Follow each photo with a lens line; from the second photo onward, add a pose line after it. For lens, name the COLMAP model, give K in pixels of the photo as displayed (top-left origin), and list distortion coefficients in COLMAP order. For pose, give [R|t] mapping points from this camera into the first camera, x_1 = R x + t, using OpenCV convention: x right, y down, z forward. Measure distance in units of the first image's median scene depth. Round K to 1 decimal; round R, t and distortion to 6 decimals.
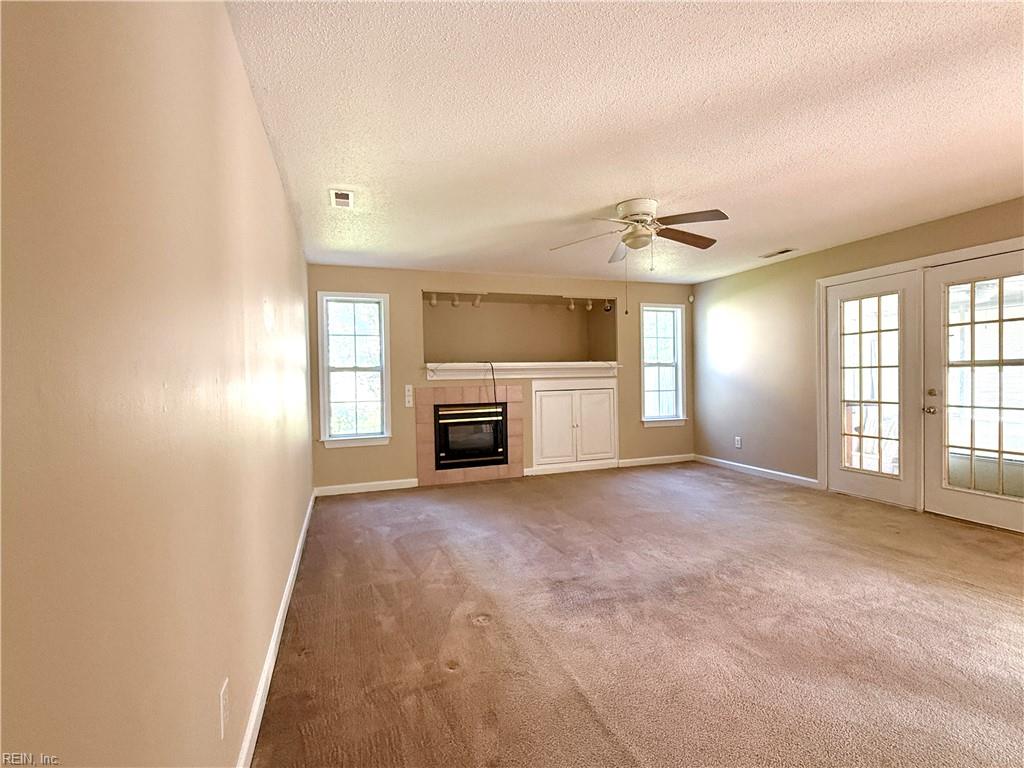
lens RADIAL K [[483.8, 0, 512.0], [0, 483.8, 384.0], [0, 0, 1]] dist [-0.002273, 0.000619]
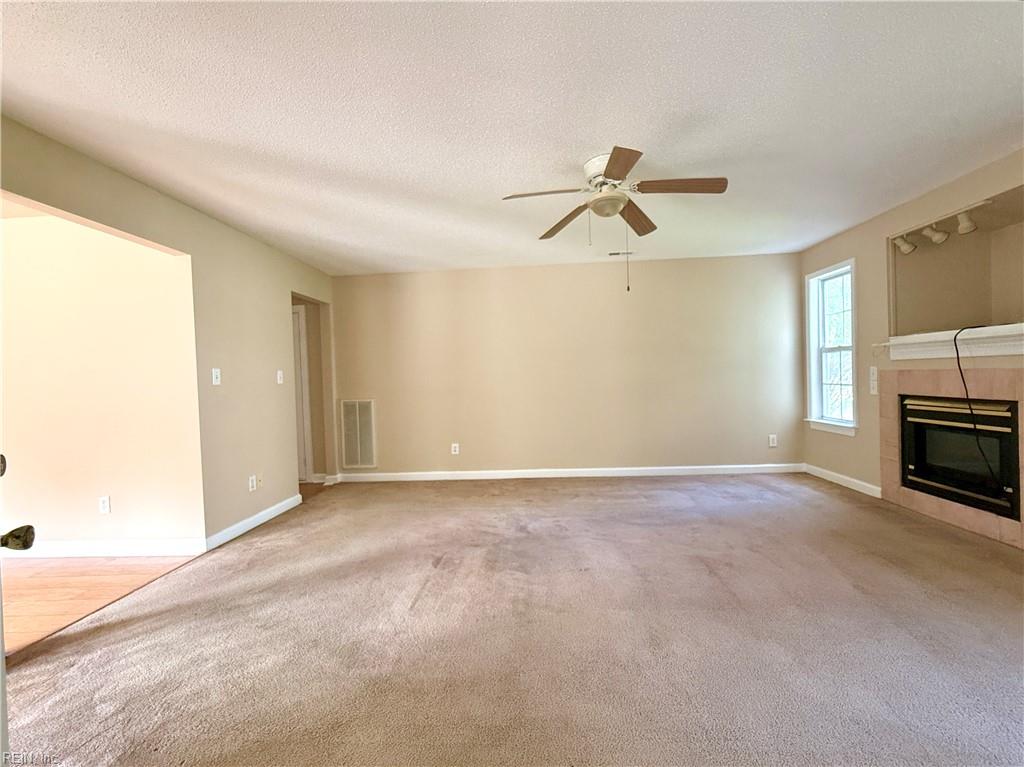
lens RADIAL K [[407.7, 0, 512.0], [0, 407.7, 383.5], [0, 0, 1]] dist [-0.001358, -0.000308]
pose [[-0.376045, 0.049451, -0.925281, 0.613396], [0.028907, 0.998715, 0.041628, -0.015141], [0.926150, -0.011093, -0.376992, 0.696130]]
